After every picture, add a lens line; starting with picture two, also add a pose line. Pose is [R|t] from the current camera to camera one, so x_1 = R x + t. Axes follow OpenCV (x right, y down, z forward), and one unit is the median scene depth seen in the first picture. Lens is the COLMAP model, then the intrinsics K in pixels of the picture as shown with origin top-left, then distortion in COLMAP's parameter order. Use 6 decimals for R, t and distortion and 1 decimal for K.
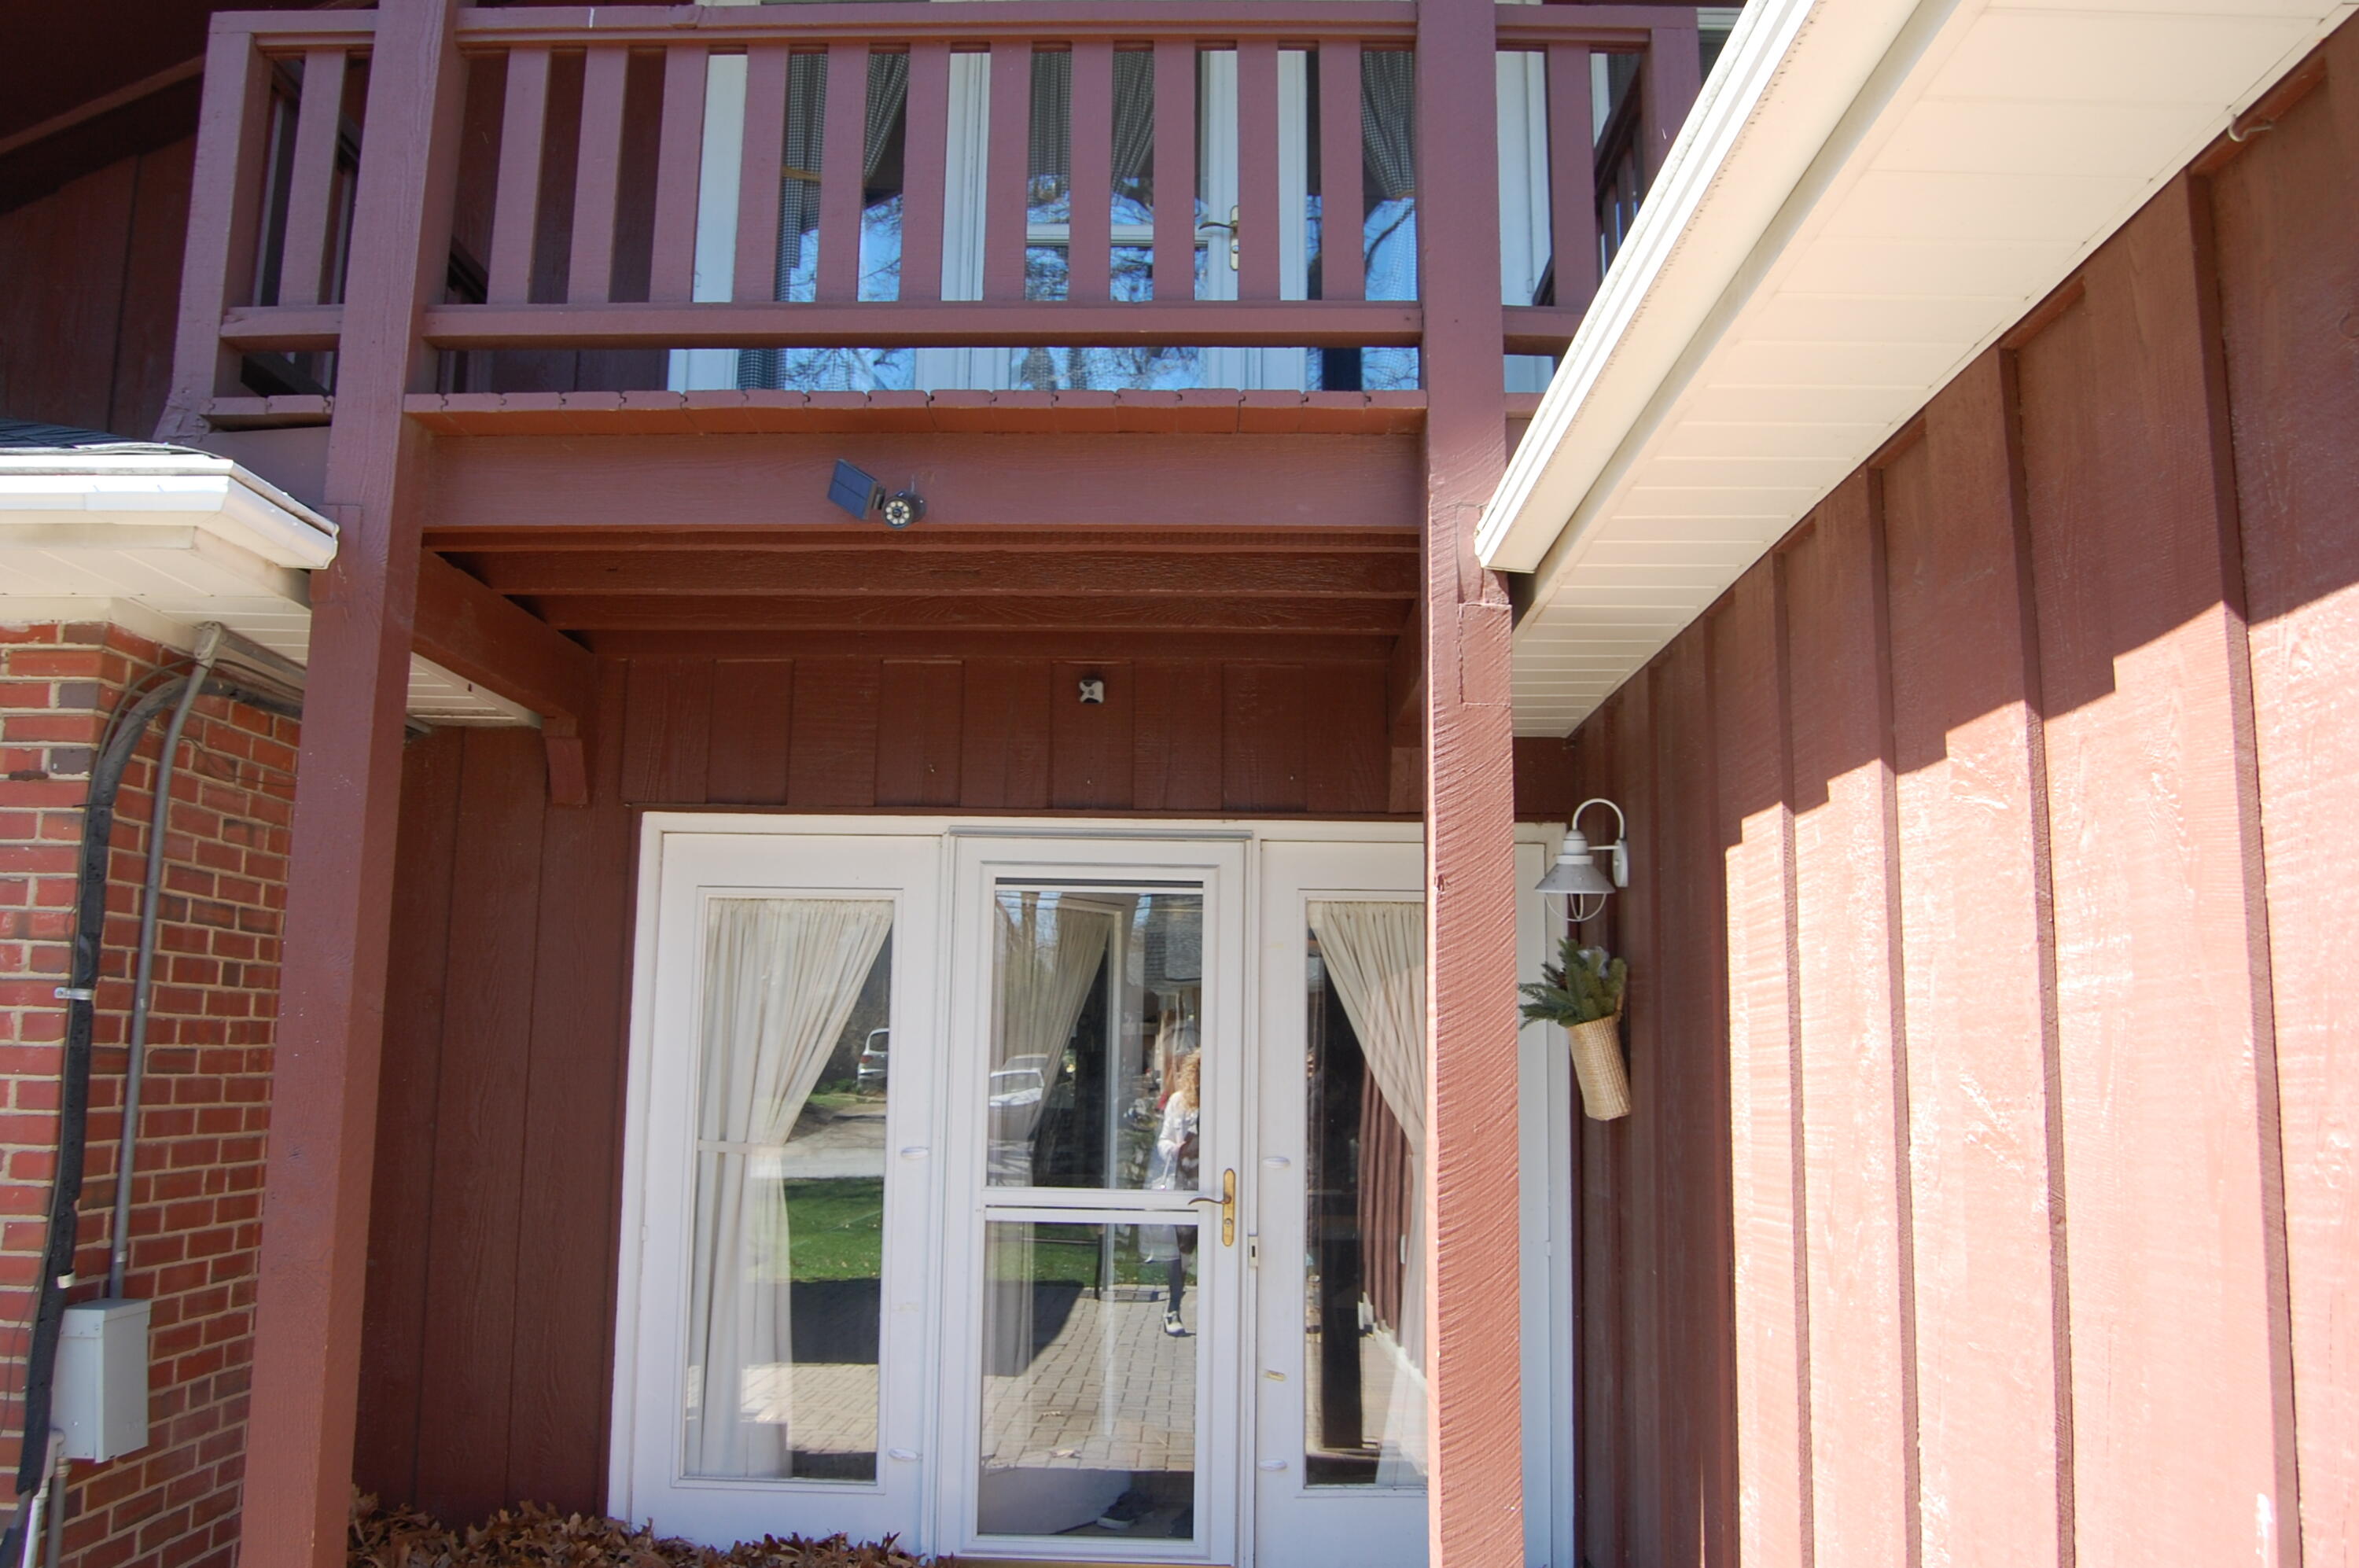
lens RADIAL K [[1861.3, 0, 1167.4], [0, 1861.3, 770.8], [0, 0, 1]] dist [-0.083427, 0.038445]
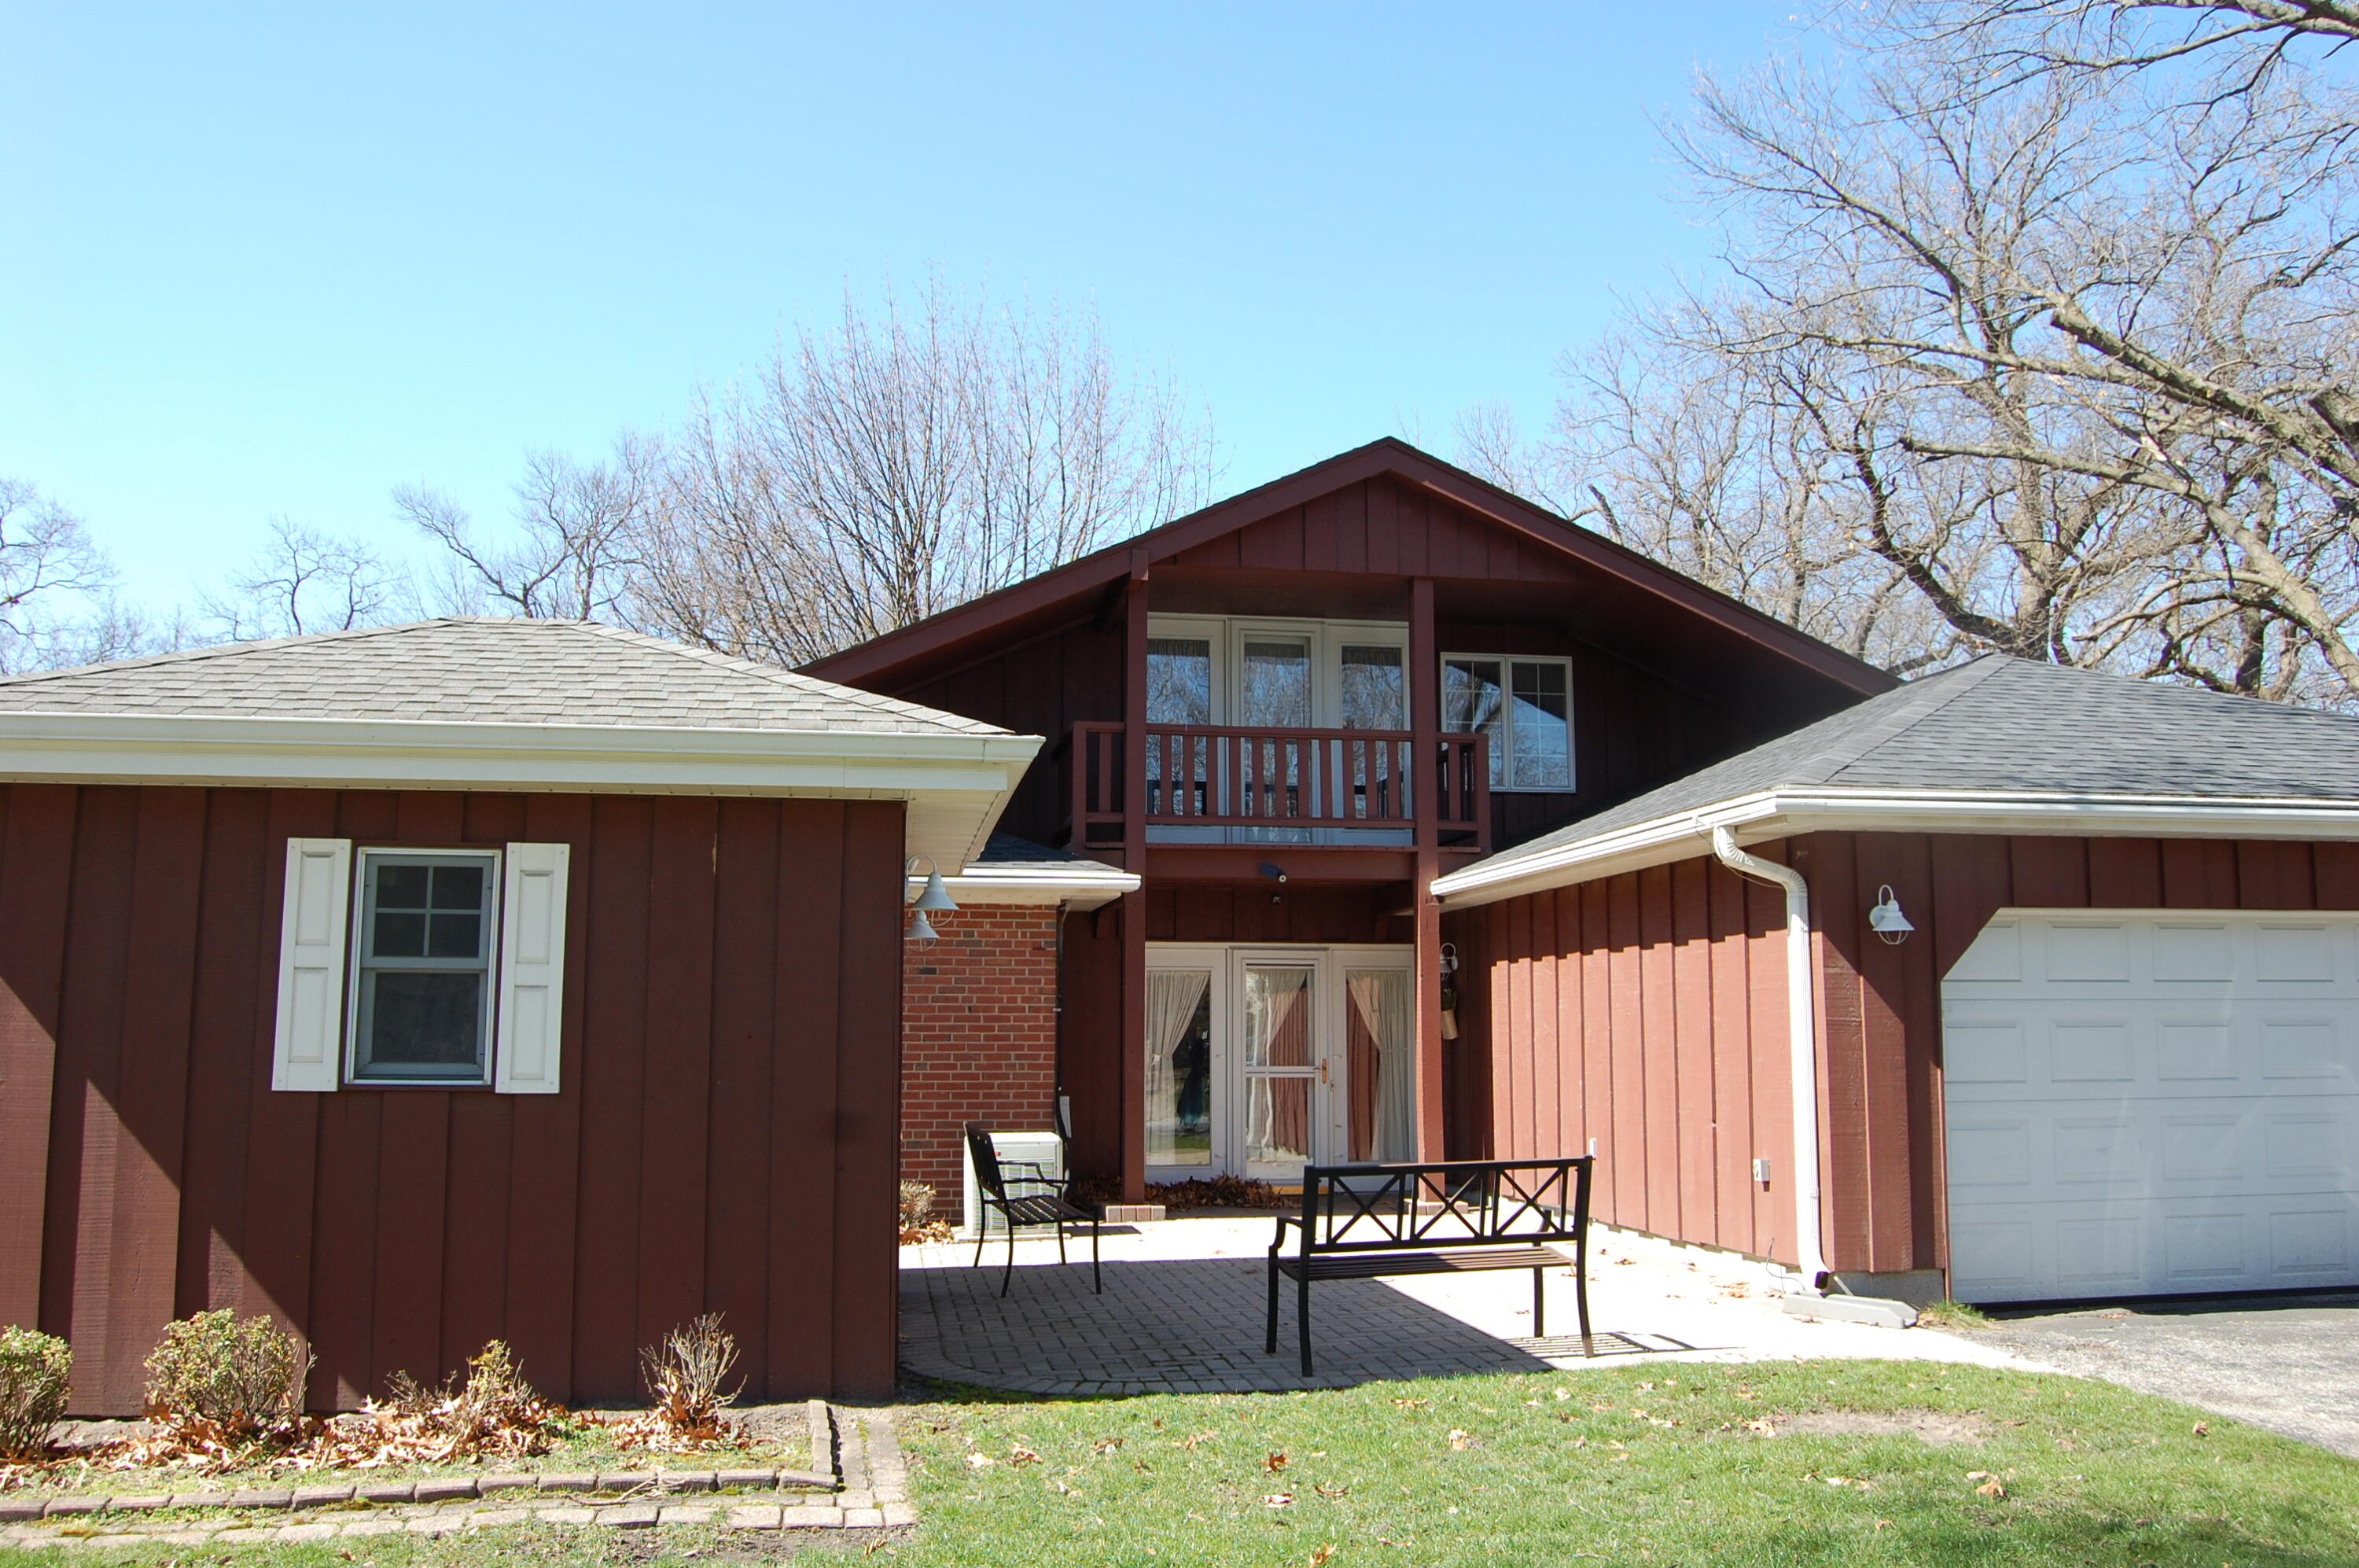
lens RADIAL K [[1861.3, 0, 1201.0], [0, 1861.3, 776.7], [0, 0, 1]] dist [-0.083427, 0.038445]
pose [[0.983561, 0.014087, 0.180025, -0.970297], [-0.017761, 0.999665, 0.018815, -0.405789], [-0.179699, -0.021703, 0.983482, -2.616821]]
